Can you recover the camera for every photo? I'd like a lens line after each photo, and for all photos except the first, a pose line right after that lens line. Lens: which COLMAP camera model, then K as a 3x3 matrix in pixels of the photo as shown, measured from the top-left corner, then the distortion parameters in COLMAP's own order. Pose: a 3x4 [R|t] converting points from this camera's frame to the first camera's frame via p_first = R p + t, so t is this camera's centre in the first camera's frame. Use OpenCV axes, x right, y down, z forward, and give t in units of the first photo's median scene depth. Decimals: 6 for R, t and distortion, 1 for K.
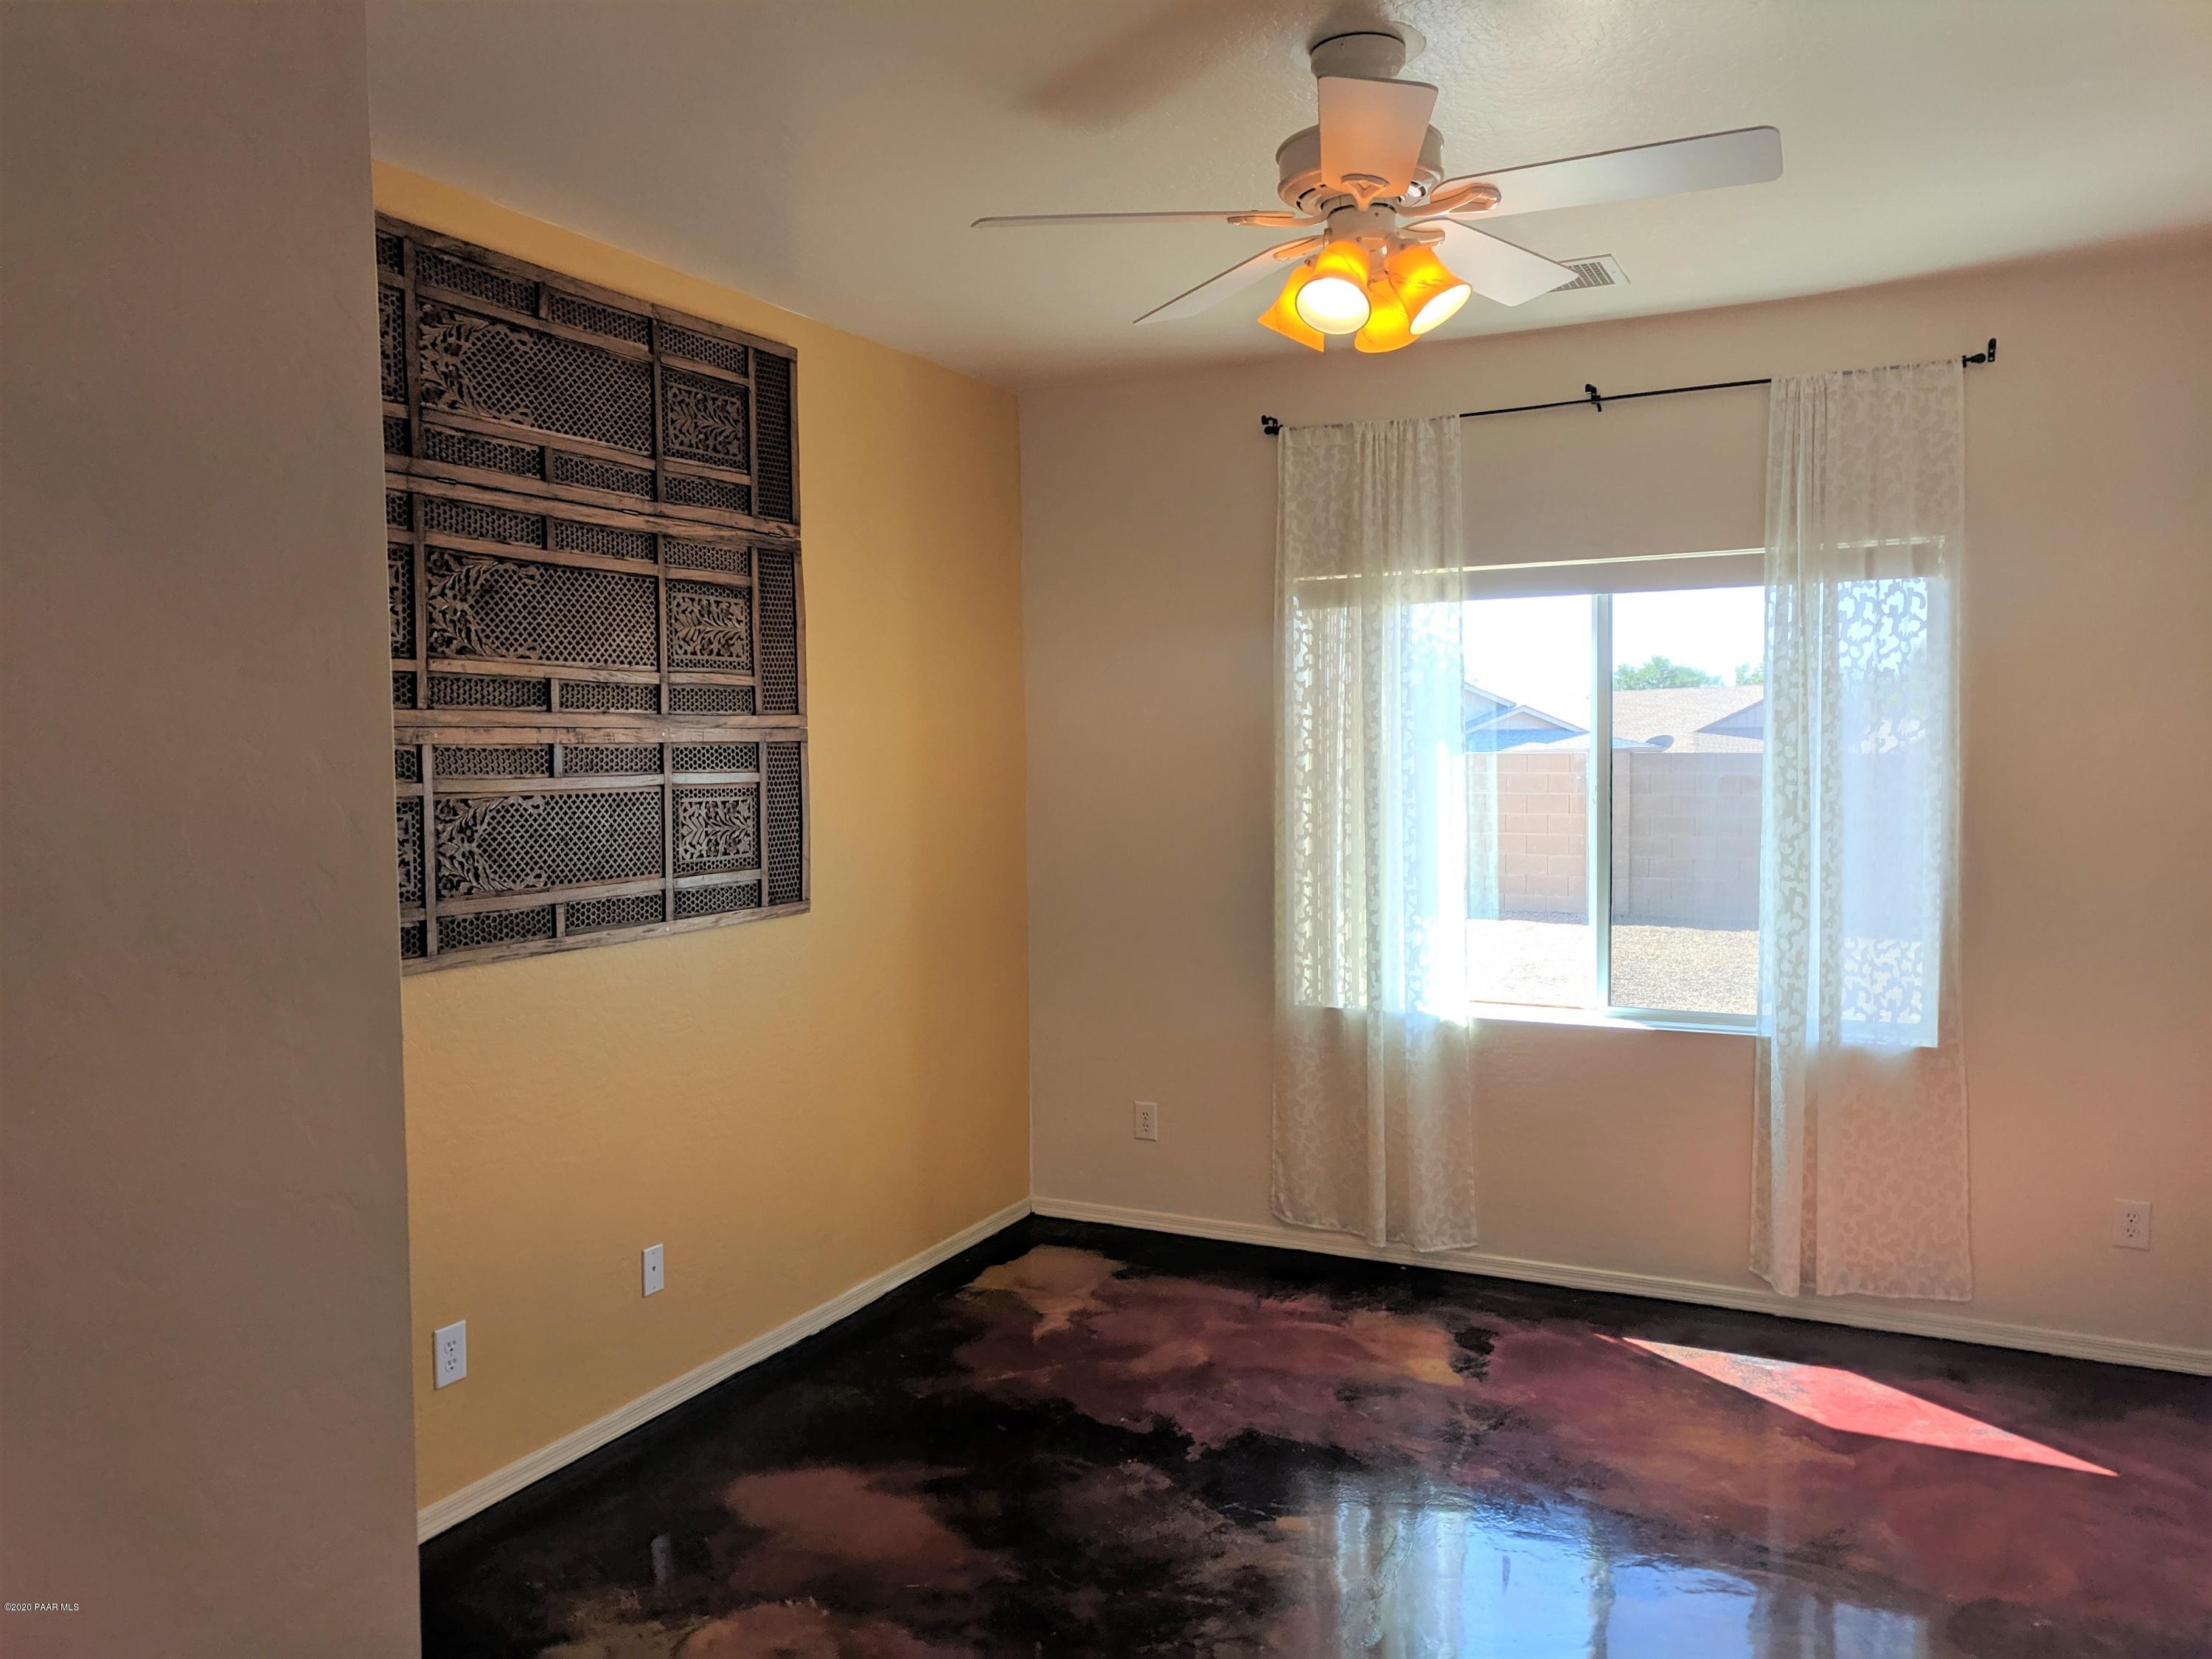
lens RADIAL K [[1668.4, 0, 1104.5], [0, 1668.4, 833.7], [0, 0, 1]] dist [0.006344, 0.016022]
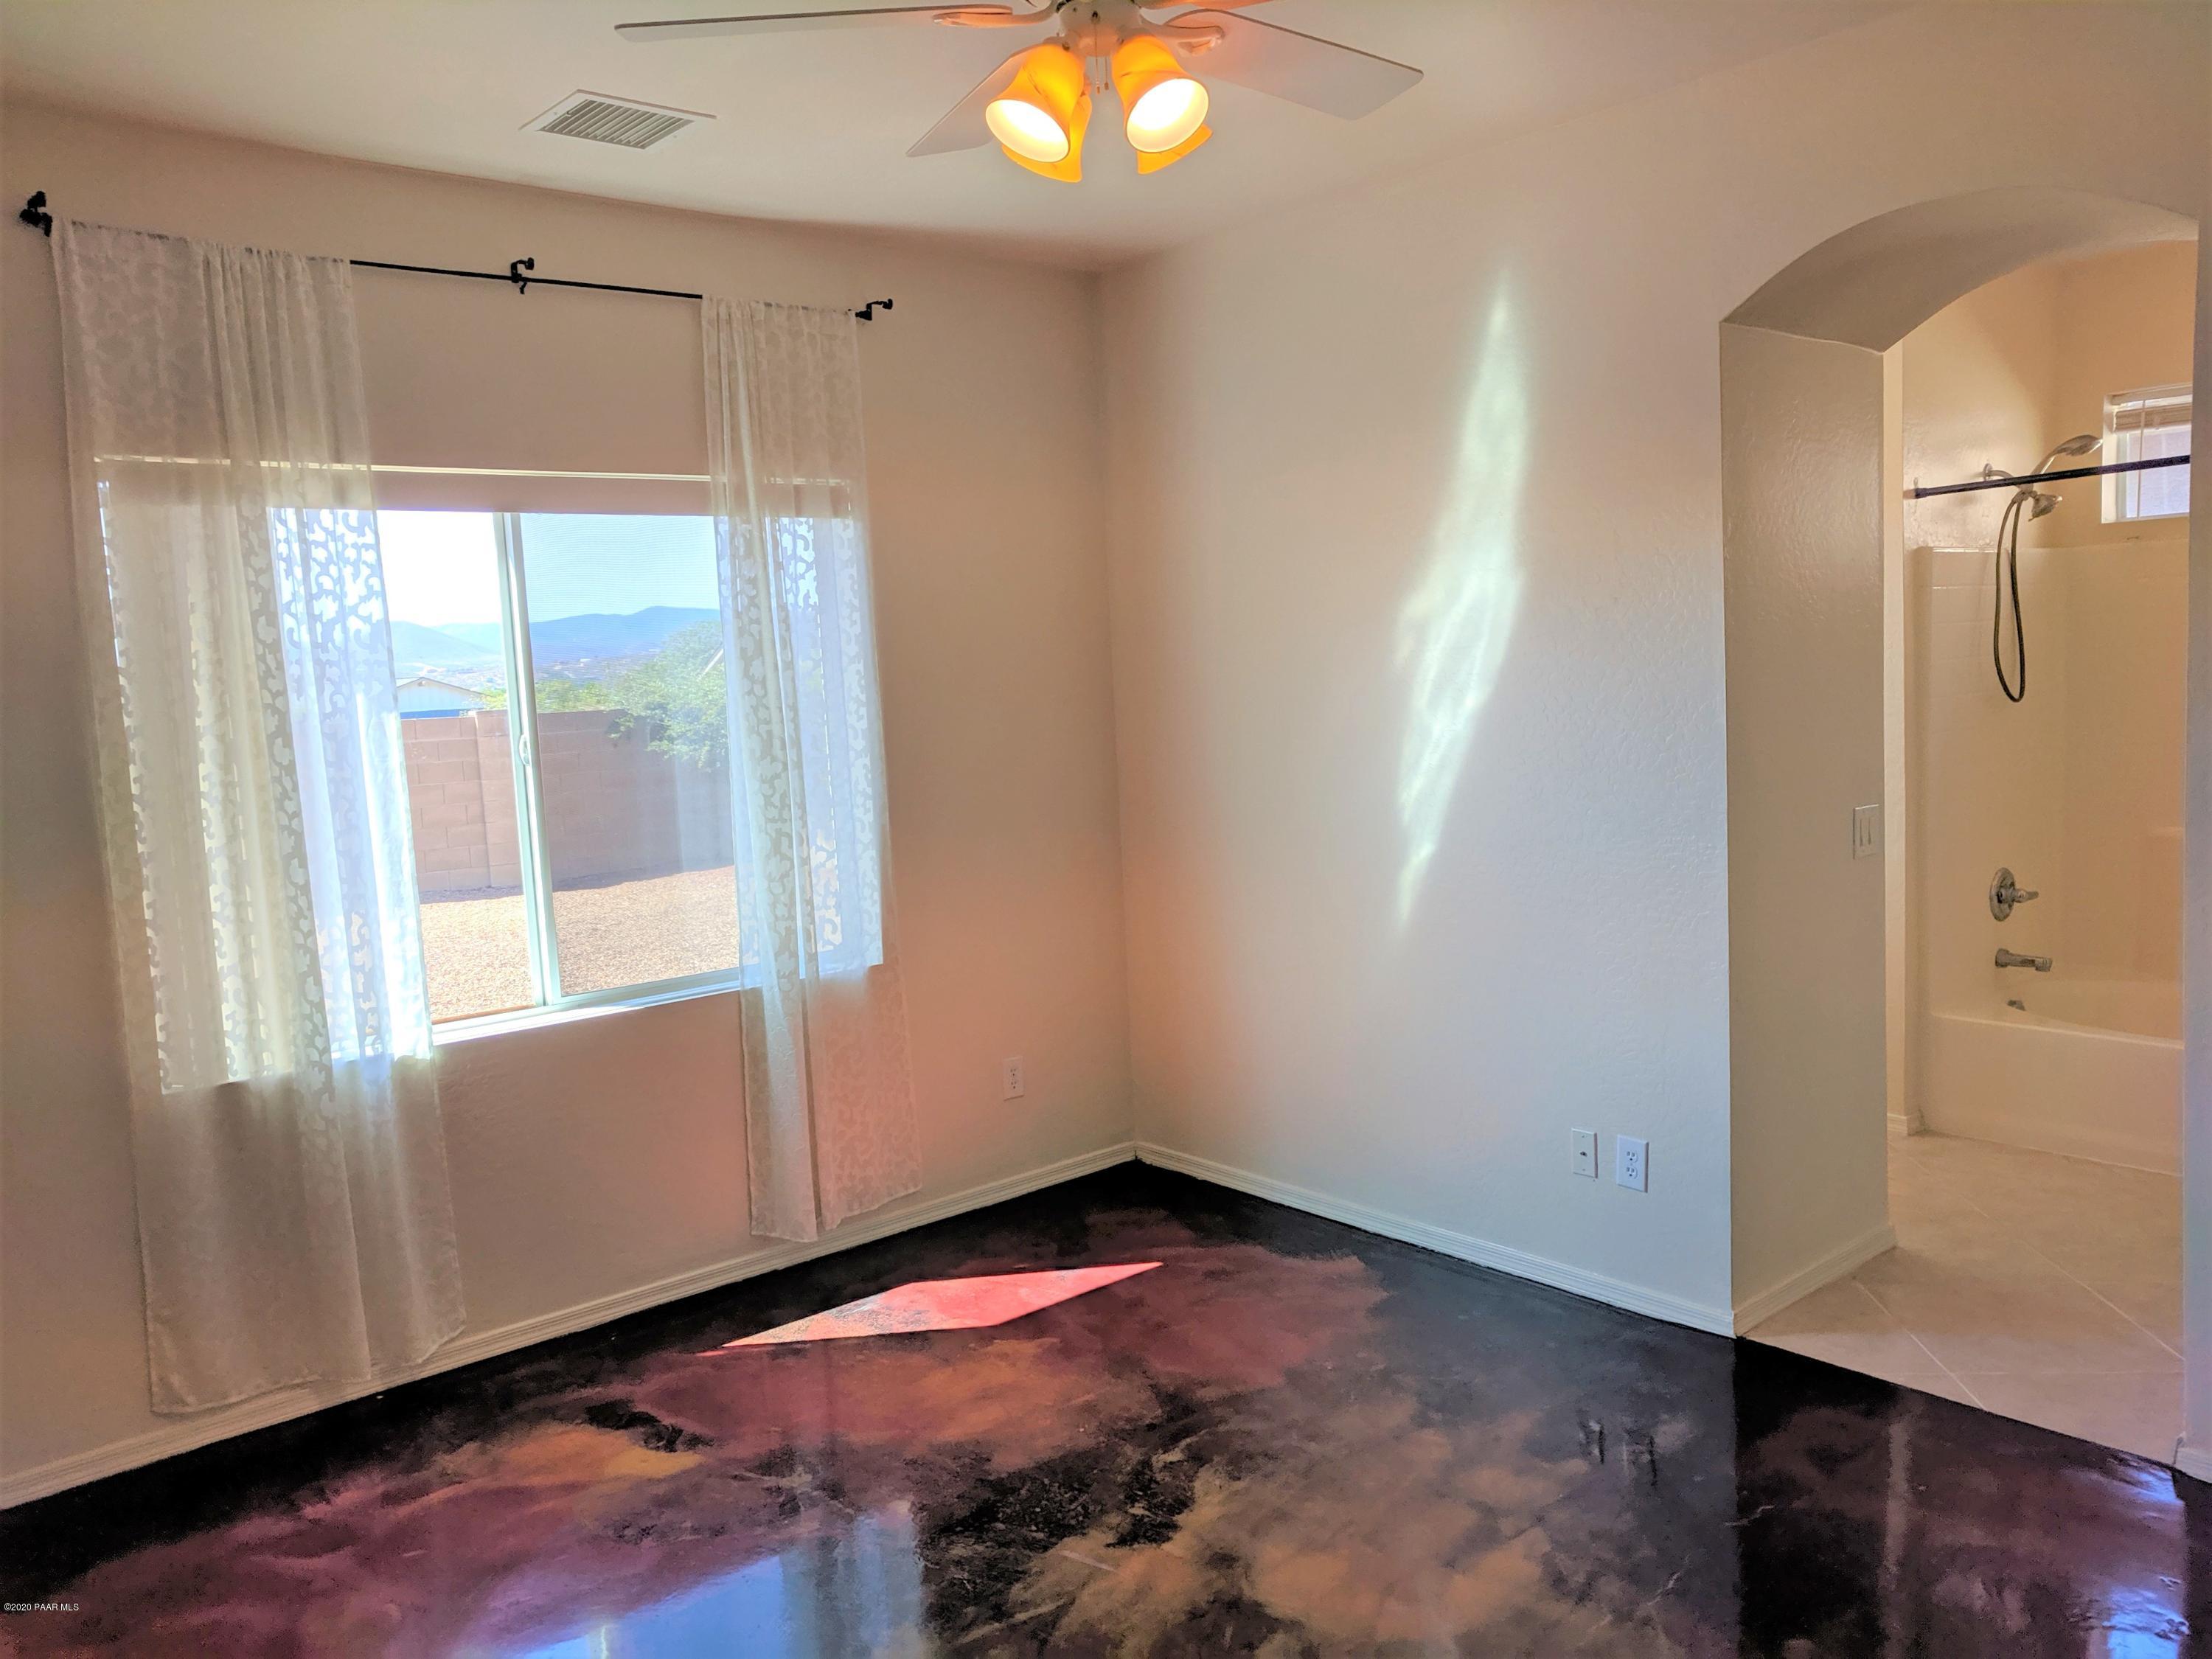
lens RADIAL K [[1668.4, 0, 1104.1], [0, 1668.4, 827.9], [0, 0, 1]] dist [0.006344, 0.016022]
pose [[0.390063, -0.096910, 0.915674, -0.398079], [0.096945, 0.993241, 0.063823, -0.011788], [-0.915670, 0.063875, 0.396822, 0.430715]]
